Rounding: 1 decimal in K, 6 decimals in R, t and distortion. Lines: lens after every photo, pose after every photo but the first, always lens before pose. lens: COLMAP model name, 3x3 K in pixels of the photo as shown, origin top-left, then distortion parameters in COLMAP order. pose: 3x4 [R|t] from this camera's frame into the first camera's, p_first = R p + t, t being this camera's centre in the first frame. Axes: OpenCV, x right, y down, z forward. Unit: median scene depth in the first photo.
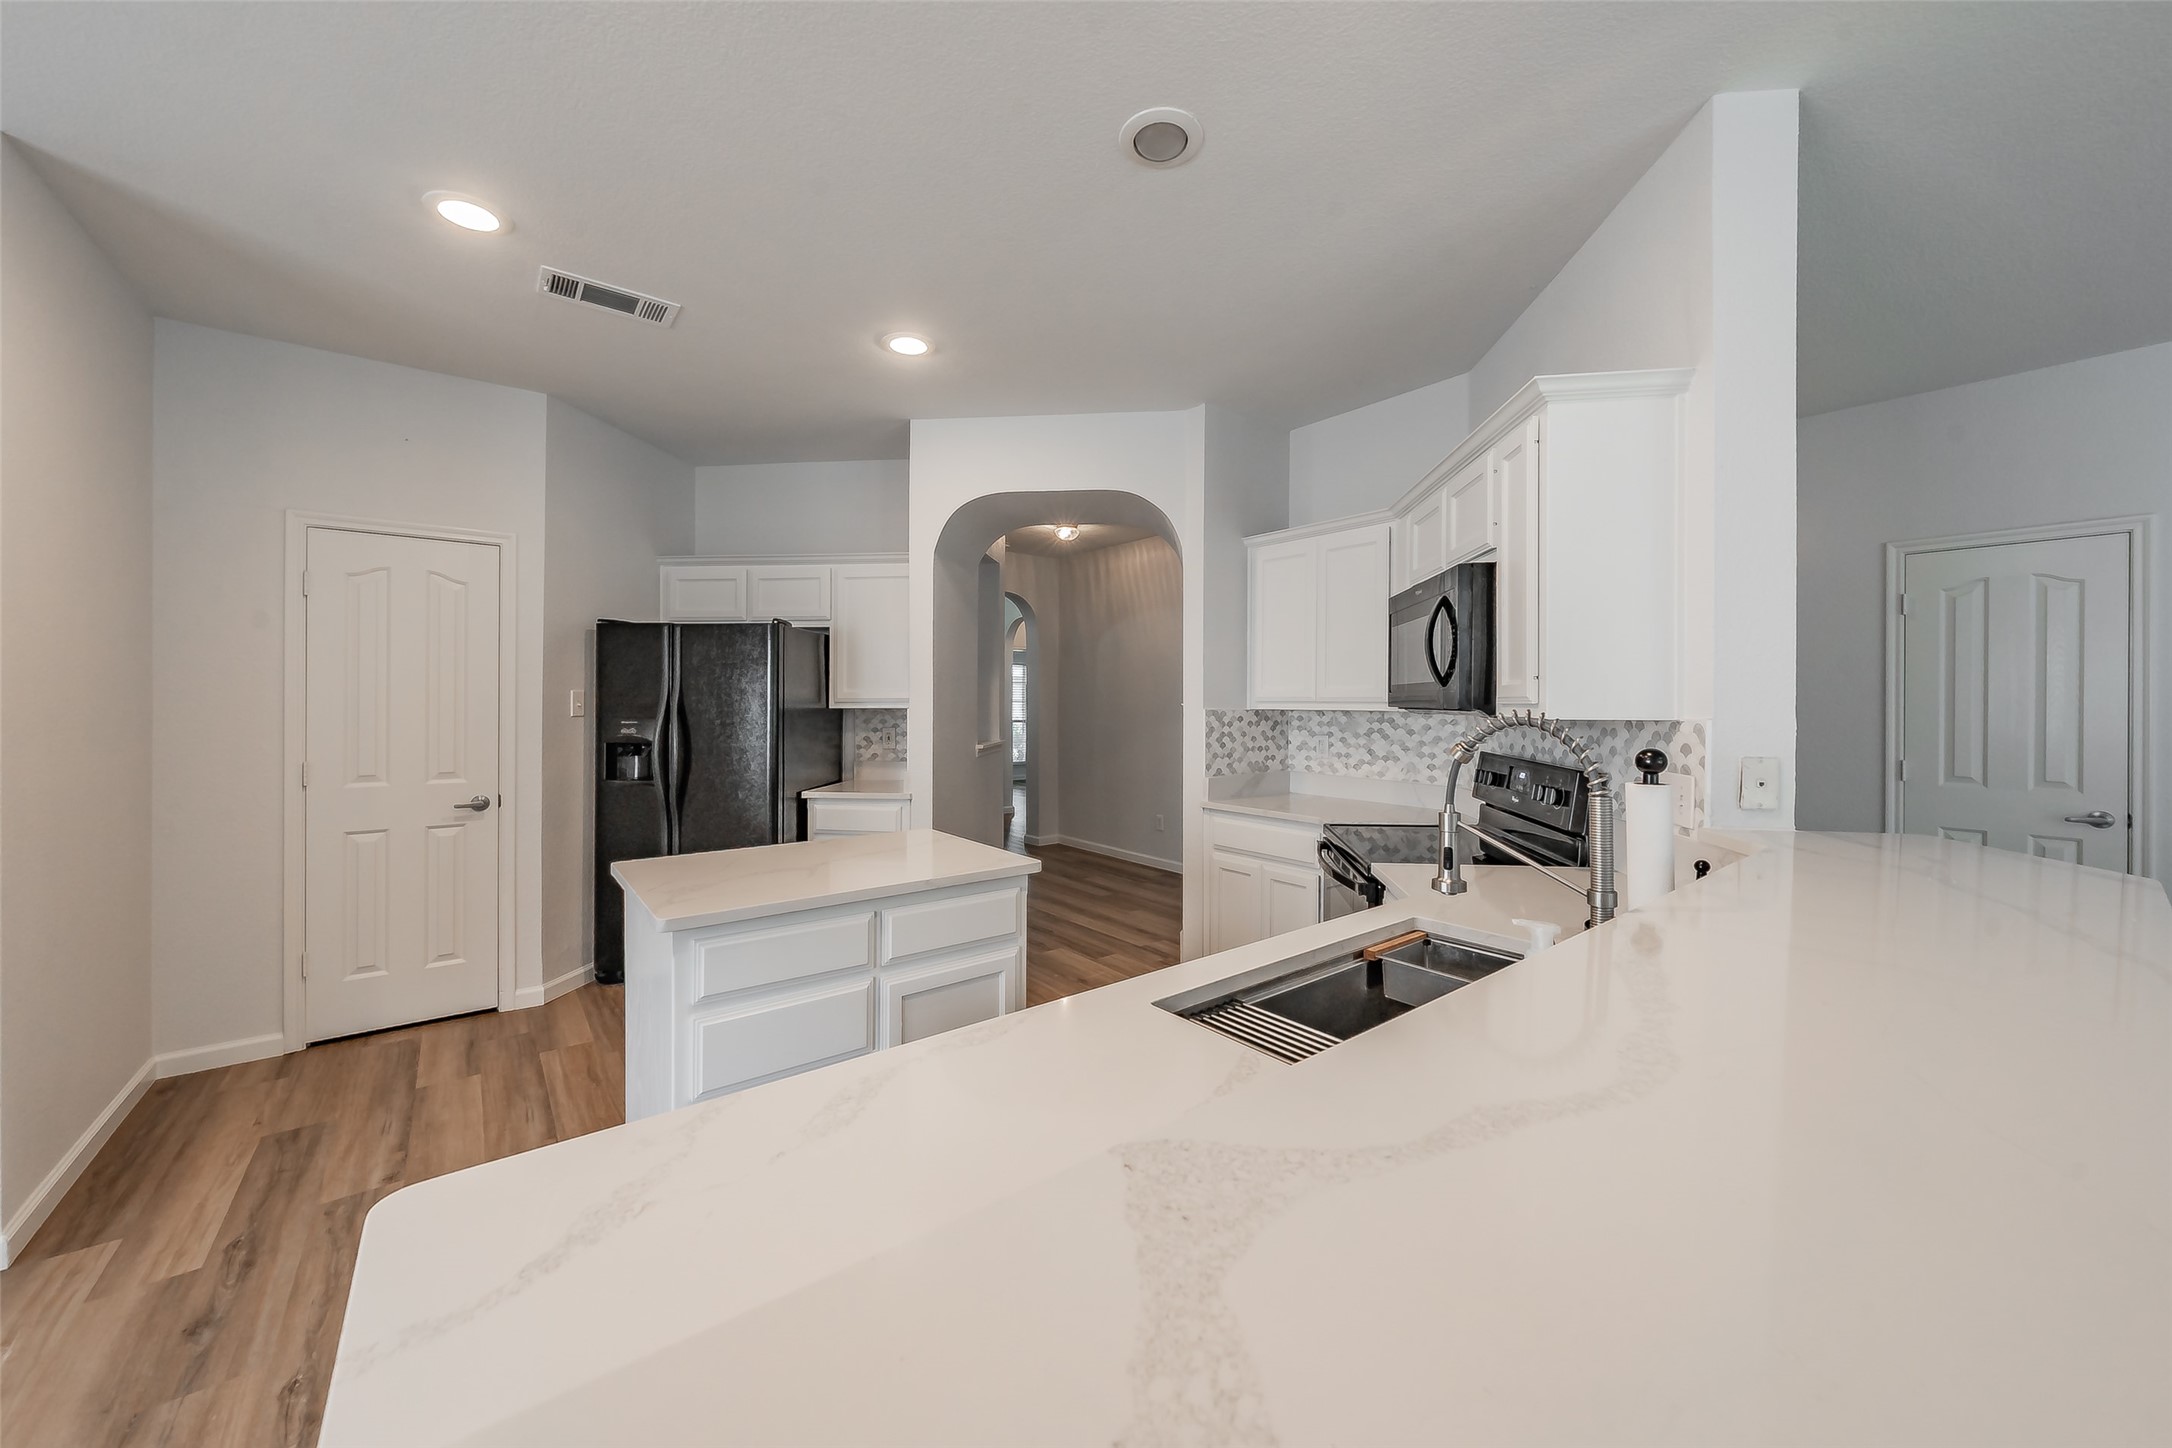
lens RADIAL K [[791.8, 0, 1080.1], [0, 791.8, 701.1], [0, 0, 1]] dist [-0.001311, -0.000055]
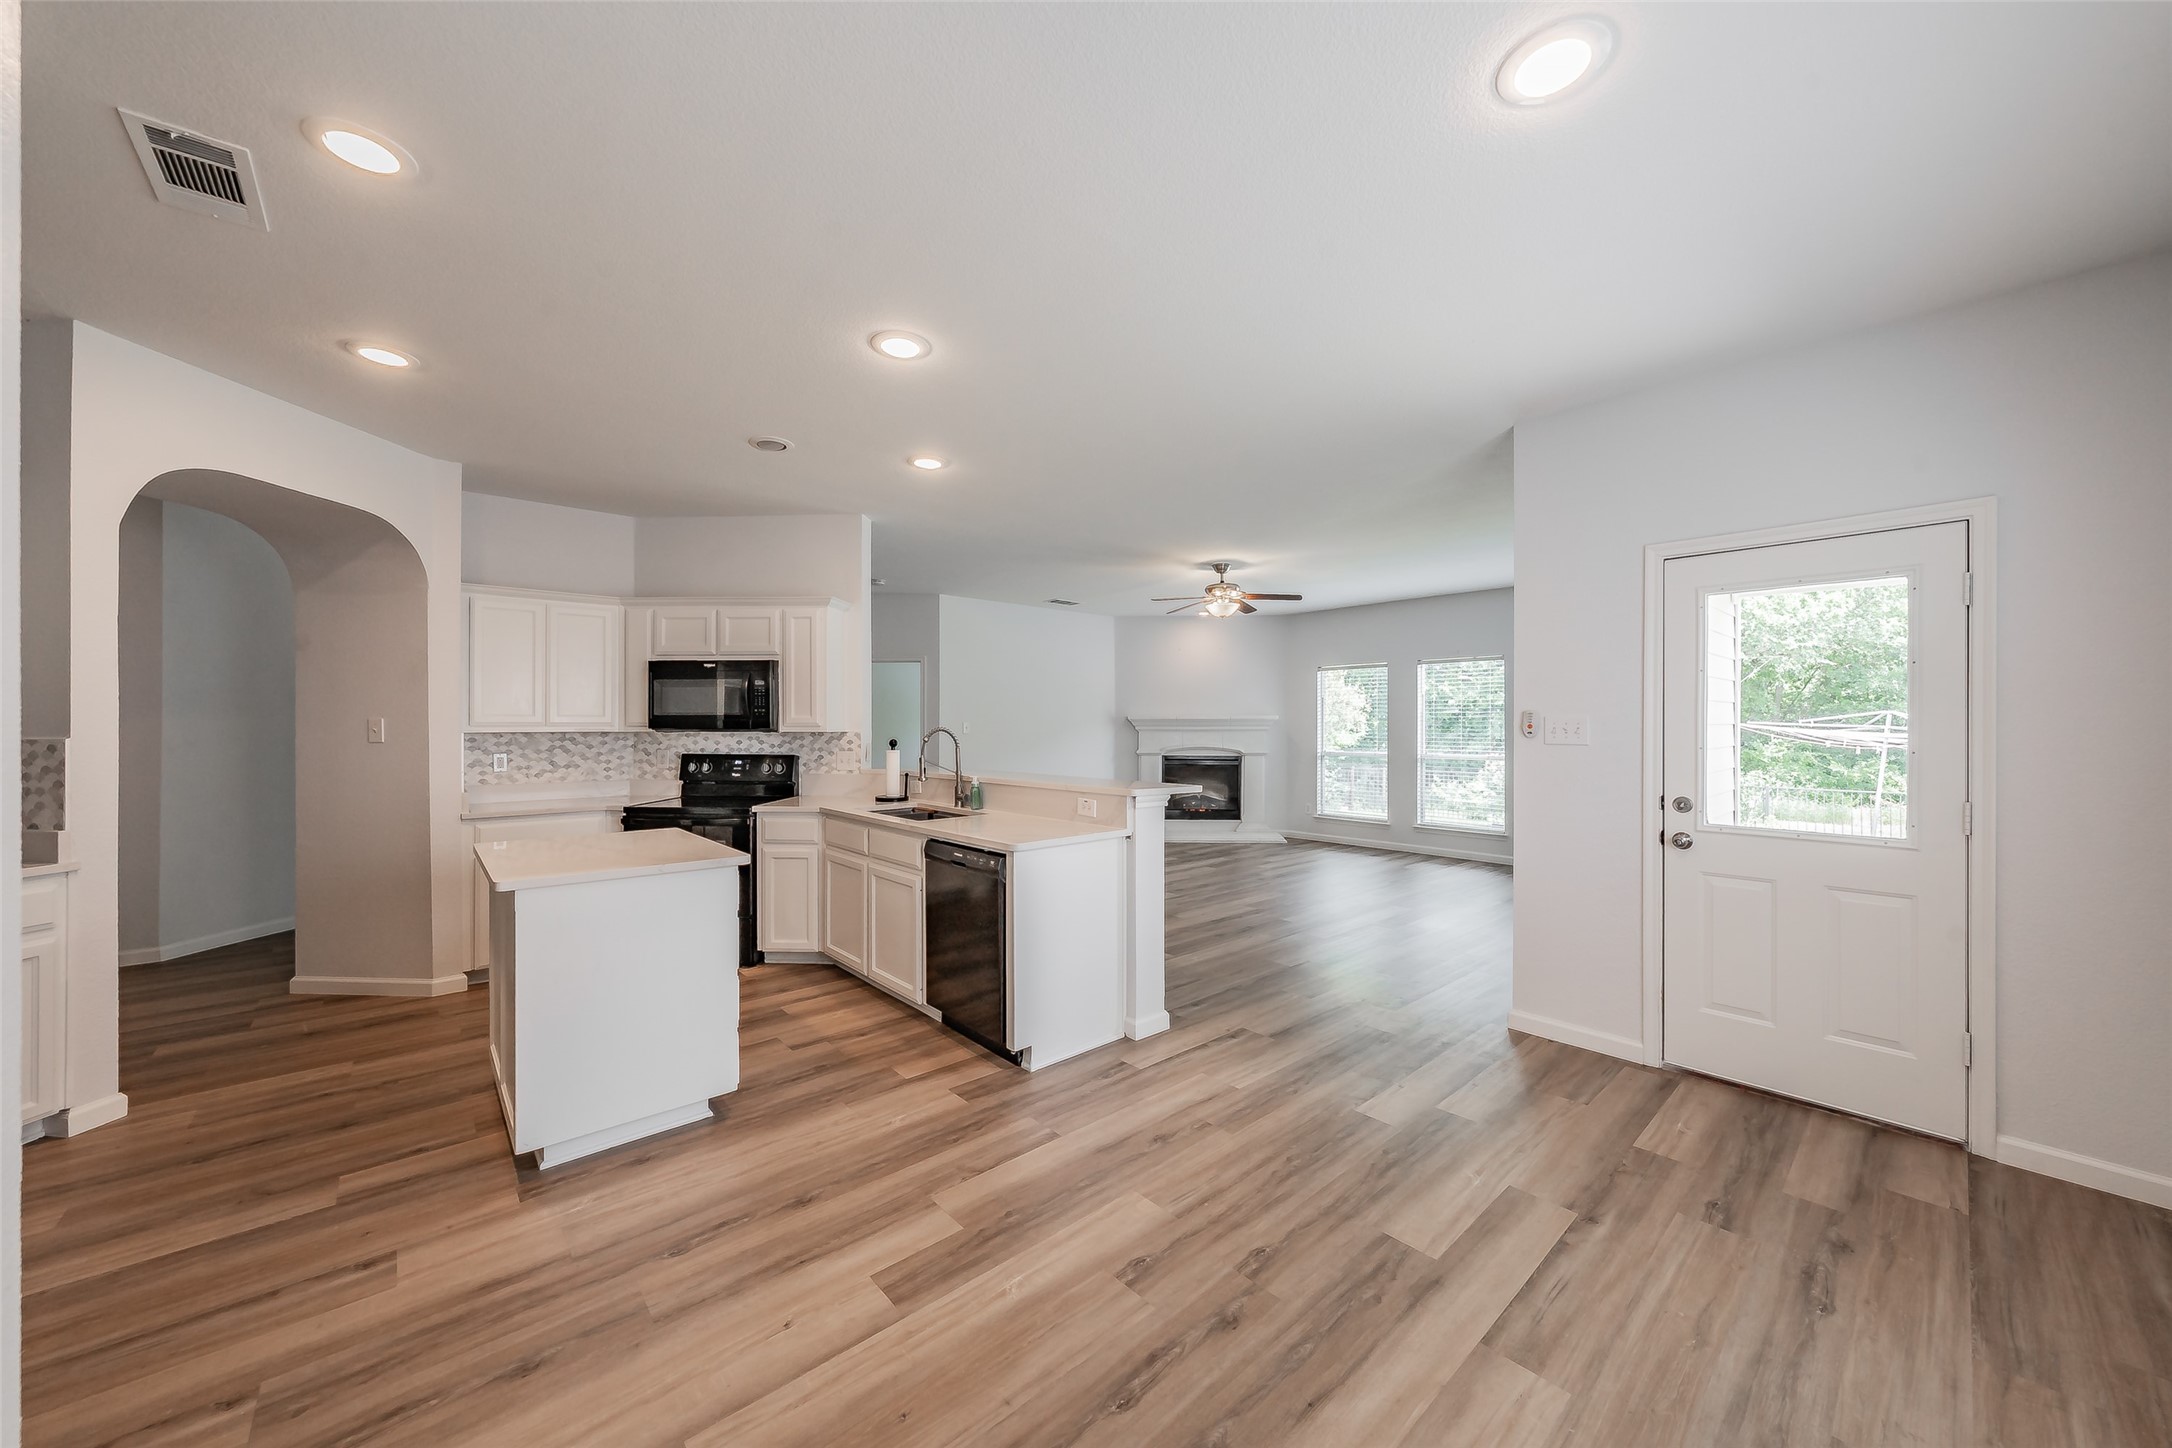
lens RADIAL K [[779.9, 0, 1090.5], [0, 779.9, 725.8], [0, 0, 1]] dist [-0.003937, -0.000107]
pose [[-0.064685, -0.003834, 0.997898, -1.054628], [0.002358, 0.999989, 0.003994, -0.002150], [-0.997903, 0.002611, -0.064675, 0.180945]]
